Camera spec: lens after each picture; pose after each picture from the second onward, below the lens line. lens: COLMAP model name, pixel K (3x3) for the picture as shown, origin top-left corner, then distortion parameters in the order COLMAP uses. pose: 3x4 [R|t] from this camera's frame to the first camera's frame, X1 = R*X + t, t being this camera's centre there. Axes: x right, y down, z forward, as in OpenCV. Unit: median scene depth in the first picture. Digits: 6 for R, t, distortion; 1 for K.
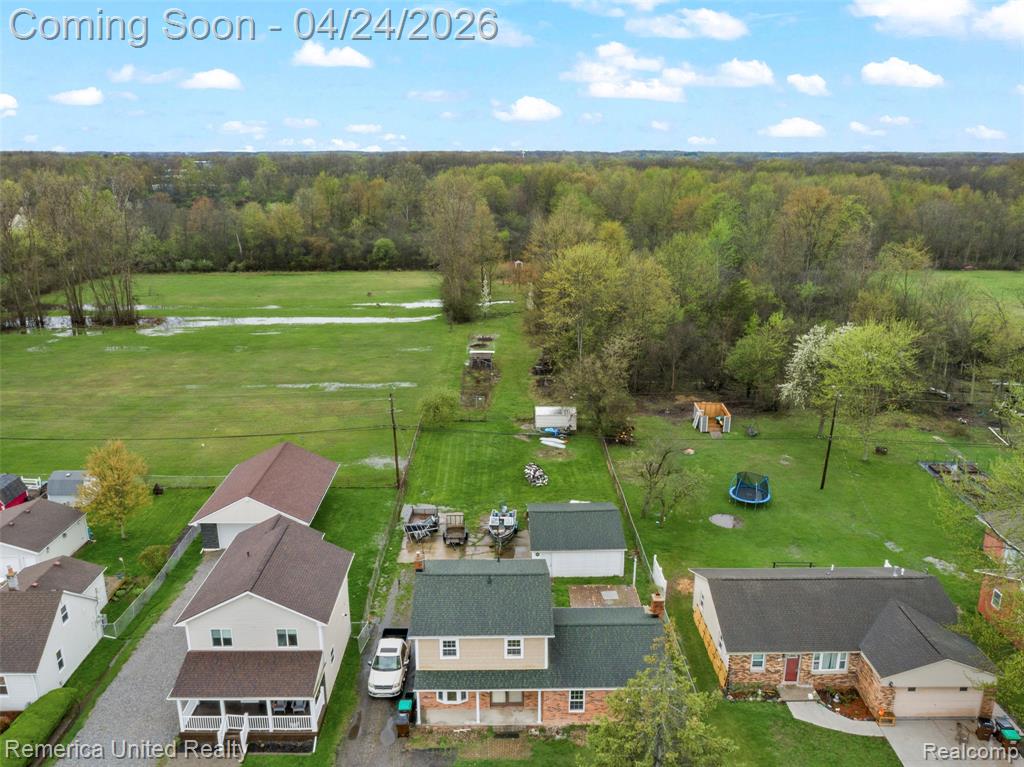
lens RADIAL K [[748.2, 0, 515.7], [0, 748.2, 381.2], [0, 0, 1]] dist [-0.004492, 0.002026]
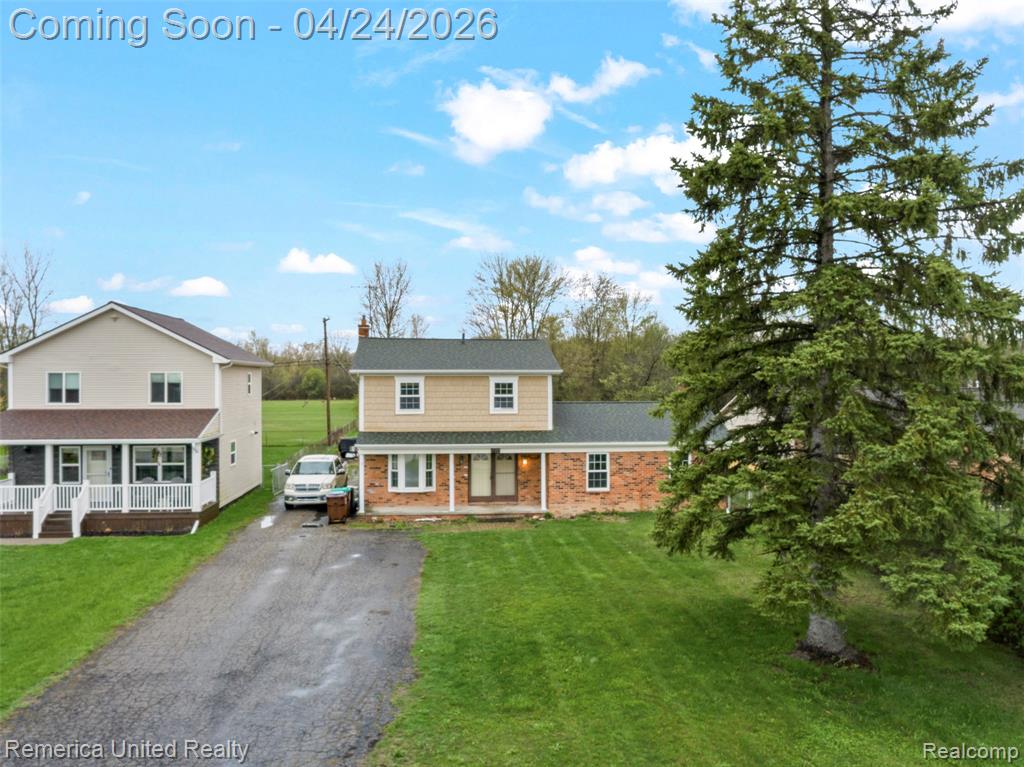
lens RADIAL K [[736.8, 0, 512.0], [0, 736.8, 383.5], [0, 0, 1]] dist [-0.011653, -0.003327]
pose [[0.995406, -0.005402, 0.095594, -0.030574], [0.031954, 0.959907, -0.278492, 0.273223], [-0.090256, 0.280267, 0.955670, 0.174766]]
